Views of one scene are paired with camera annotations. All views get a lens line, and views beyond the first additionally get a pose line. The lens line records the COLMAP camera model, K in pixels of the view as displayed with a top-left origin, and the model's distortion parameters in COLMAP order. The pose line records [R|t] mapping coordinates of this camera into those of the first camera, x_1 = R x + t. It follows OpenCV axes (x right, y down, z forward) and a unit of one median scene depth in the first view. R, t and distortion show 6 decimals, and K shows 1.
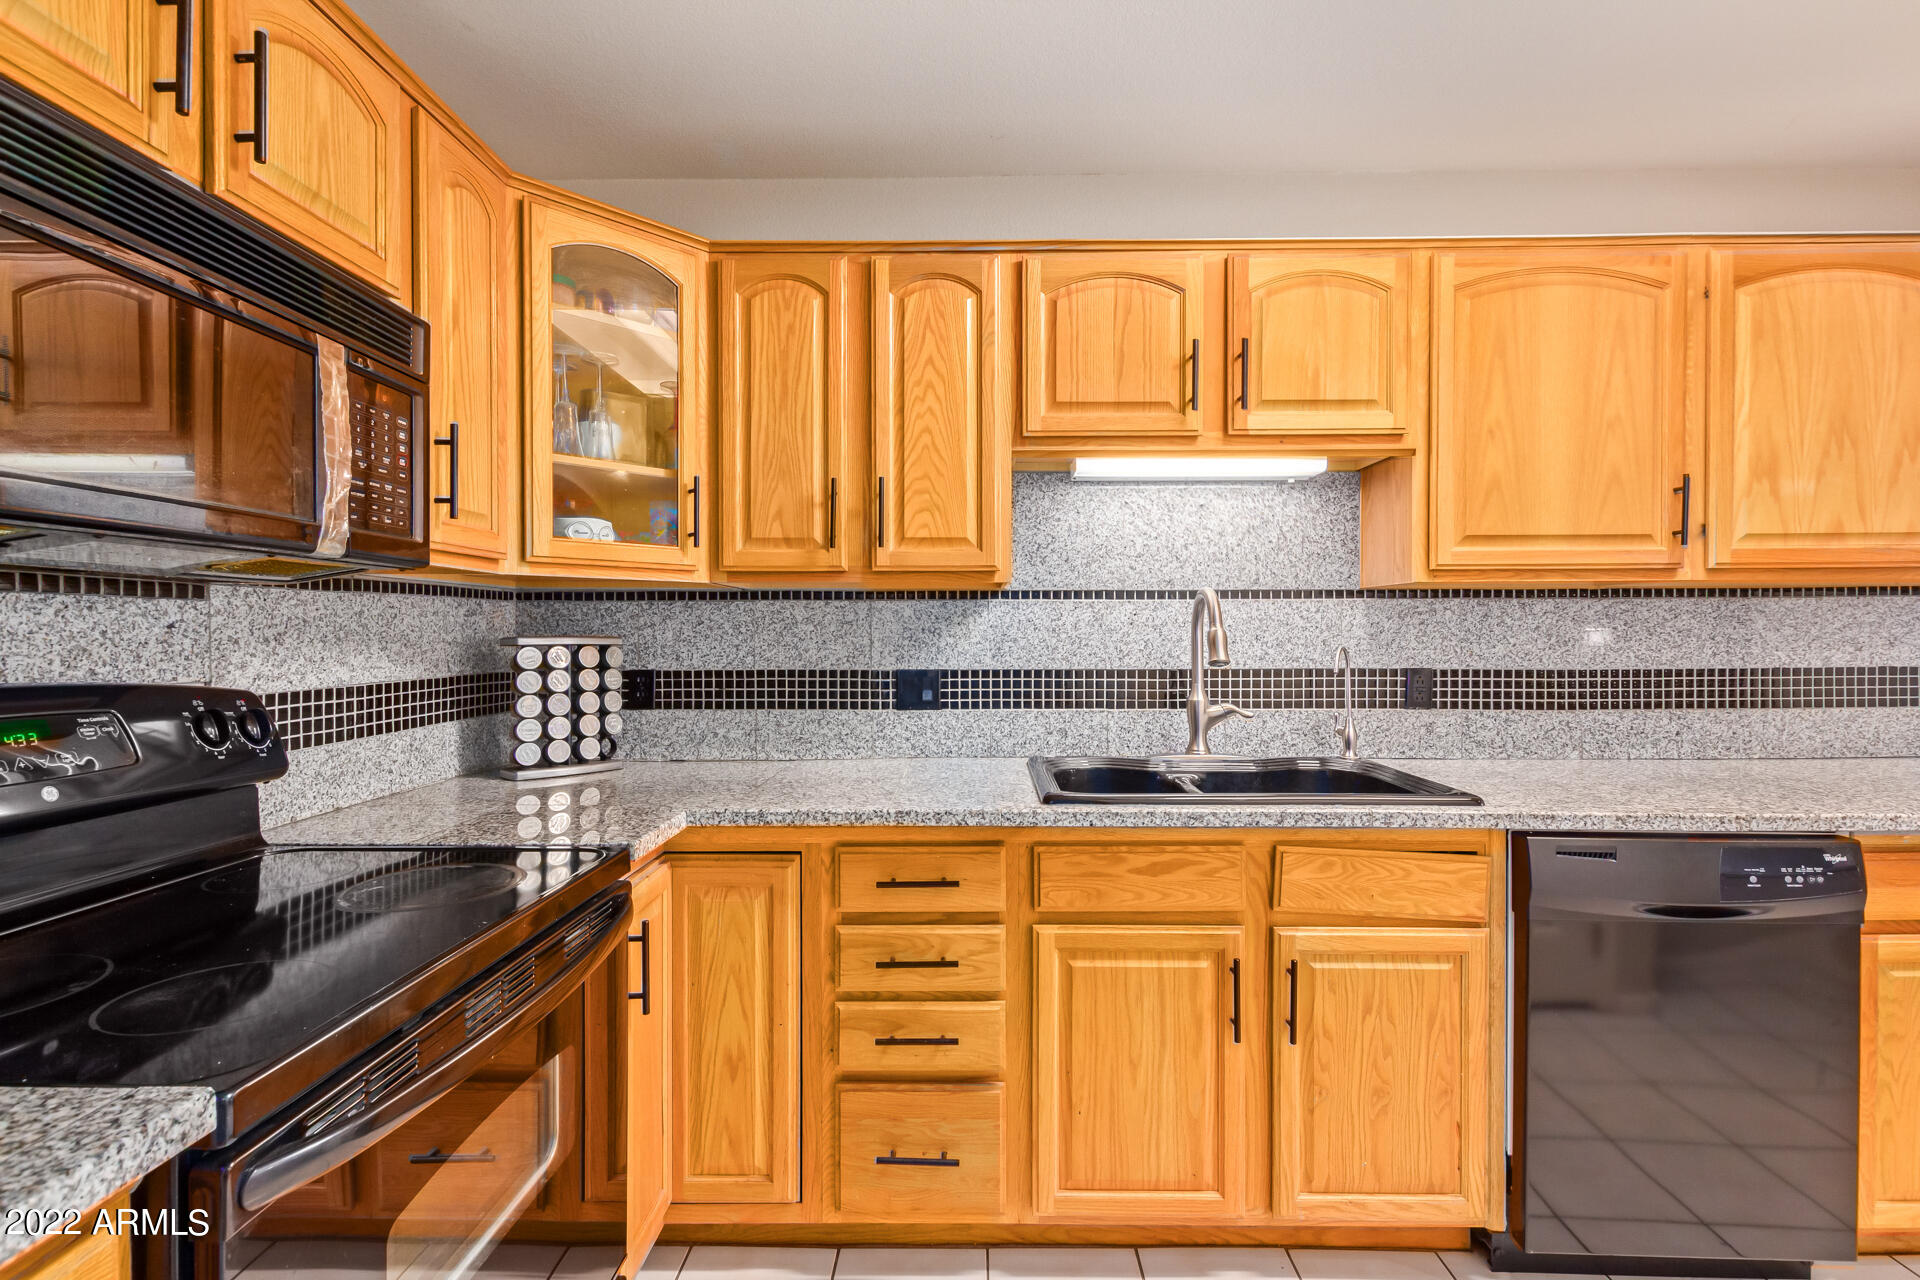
lens RADIAL K [[886.1, 0, 958.6], [0, 886.1, 638.8], [0, 0, 1]] dist [0.001686, -0.000913]
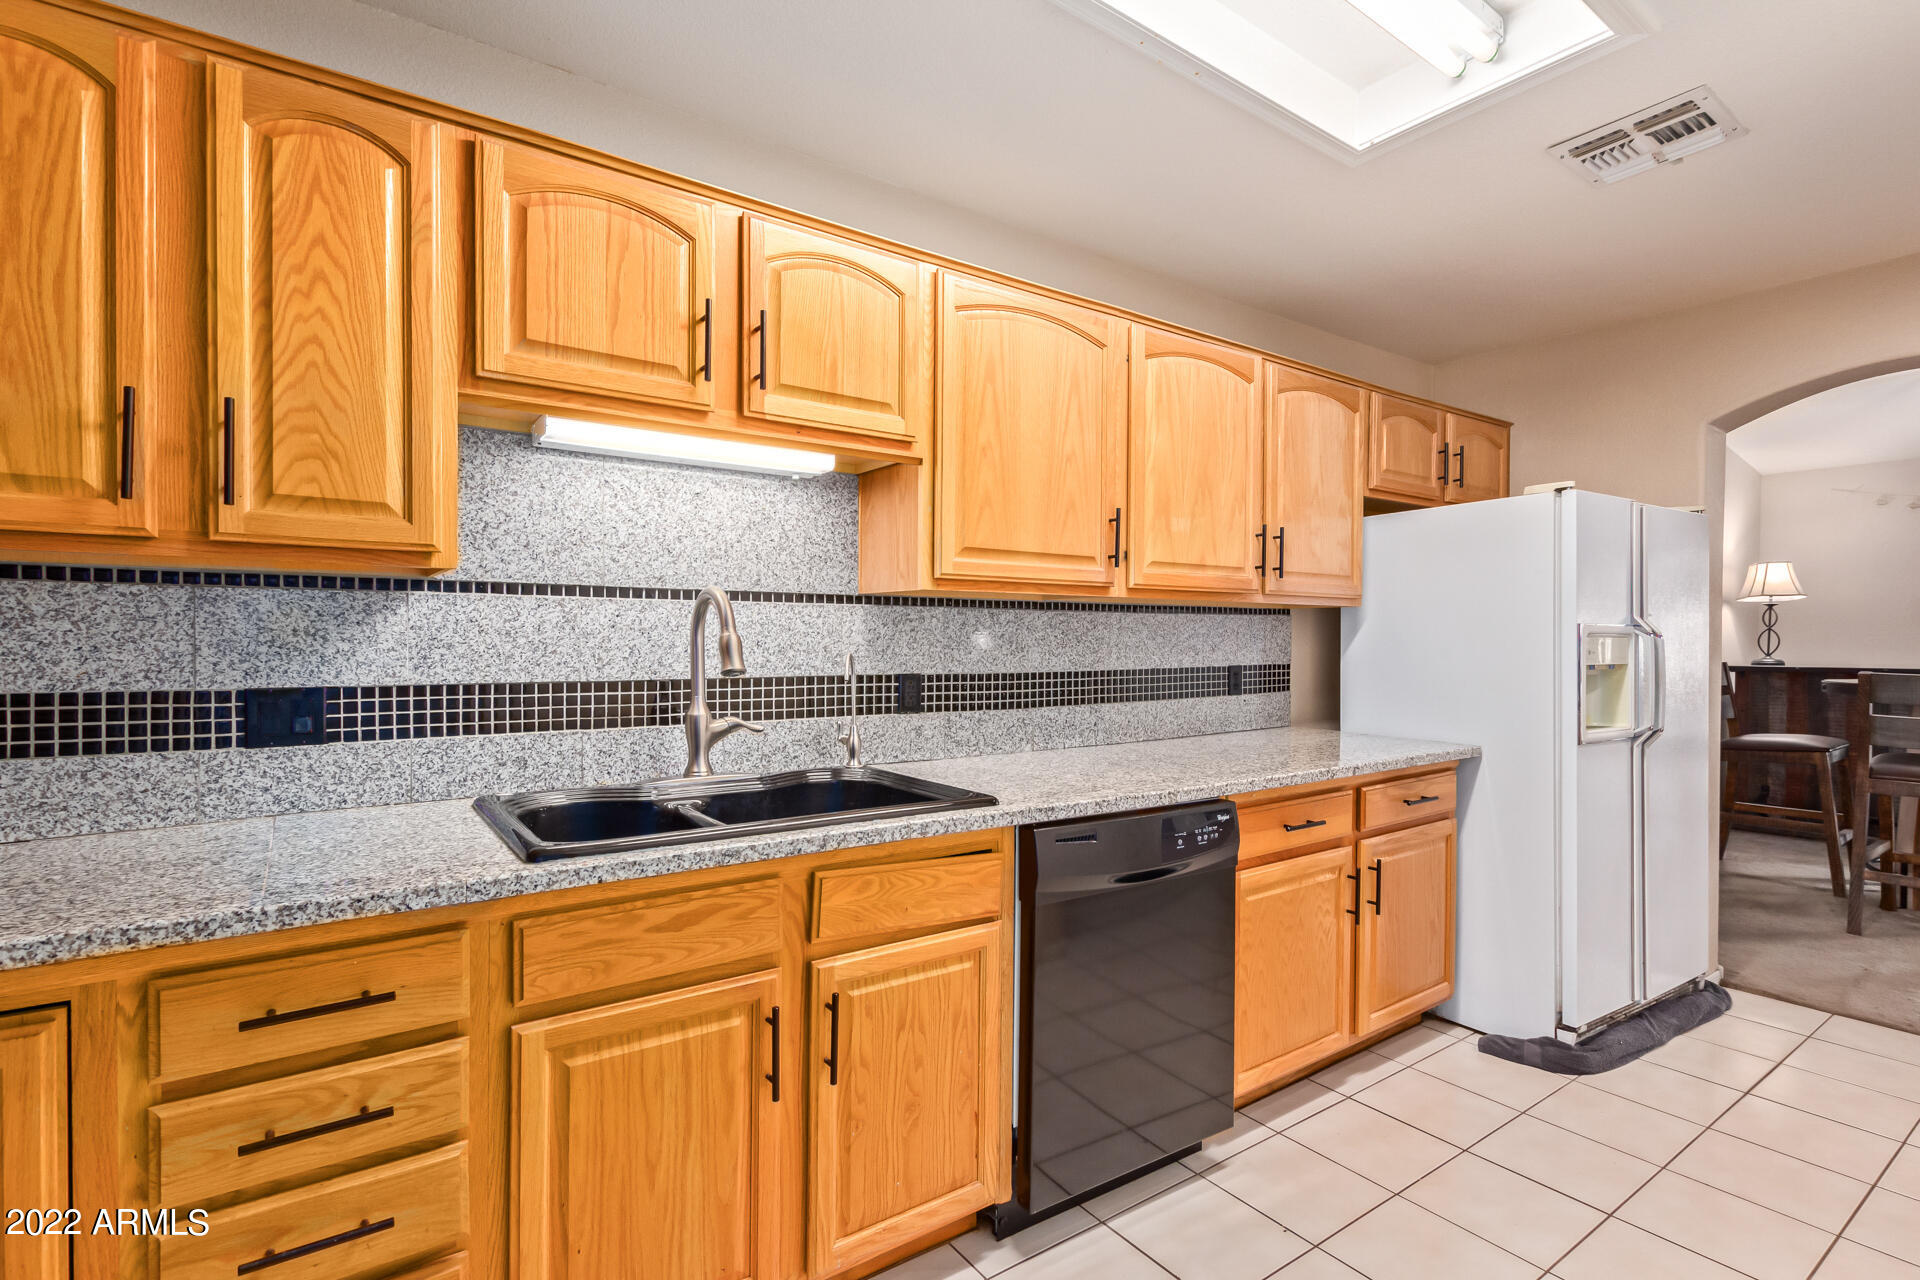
lens RADIAL K [[886.1, 0, 968.9], [0, 886.1, 650.3], [0, 0, 1]] dist [0.001686, -0.000913]
pose [[0.790044, -0.001723, 0.613047, -0.064149], [-0.002196, 0.999982, 0.005641, -0.000014], [-0.613046, -0.005803, 0.790026, 0.159822]]
